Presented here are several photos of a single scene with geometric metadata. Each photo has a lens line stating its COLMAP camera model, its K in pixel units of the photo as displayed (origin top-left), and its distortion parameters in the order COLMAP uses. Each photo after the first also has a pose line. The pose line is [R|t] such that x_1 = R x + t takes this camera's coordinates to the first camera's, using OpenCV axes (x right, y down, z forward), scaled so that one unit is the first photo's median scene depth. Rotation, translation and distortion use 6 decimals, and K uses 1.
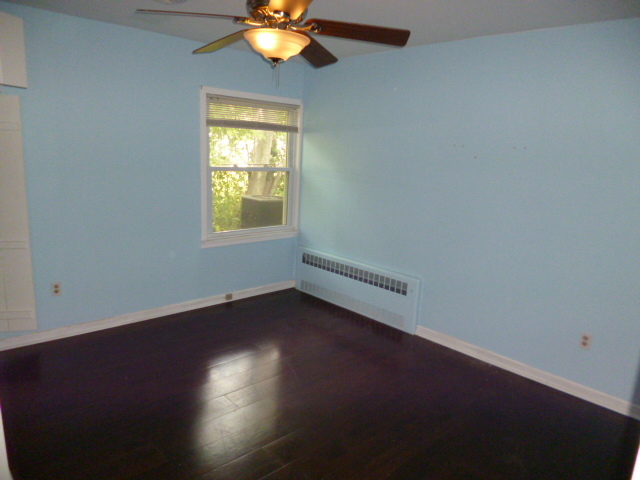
lens RADIAL K [[460.8, 0, 314.0], [0, 460.8, 241.9], [0, 0, 1]] dist [-0.033614, -0.003336]
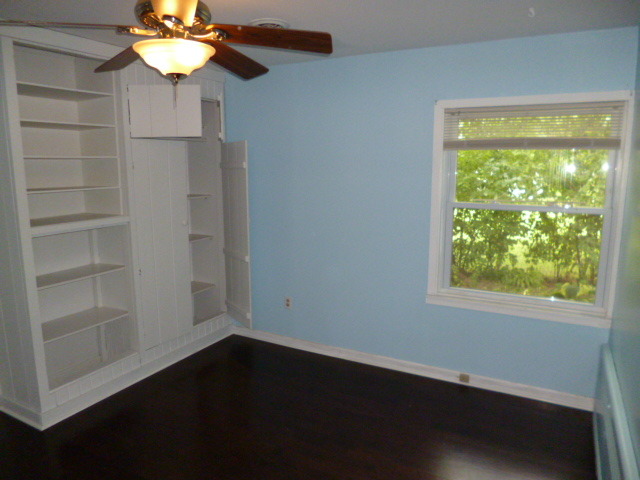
lens RADIAL K [[460.8, 0, 314.0], [0, 460.8, 241.9], [0, 0, 1]] dist [-0.033614, -0.003336]
pose [[0.321007, 0.111659, -0.940471, 0.416052], [-0.173946, 0.983084, 0.057346, -0.098261], [0.930966, 0.145182, 0.335000, 0.519157]]
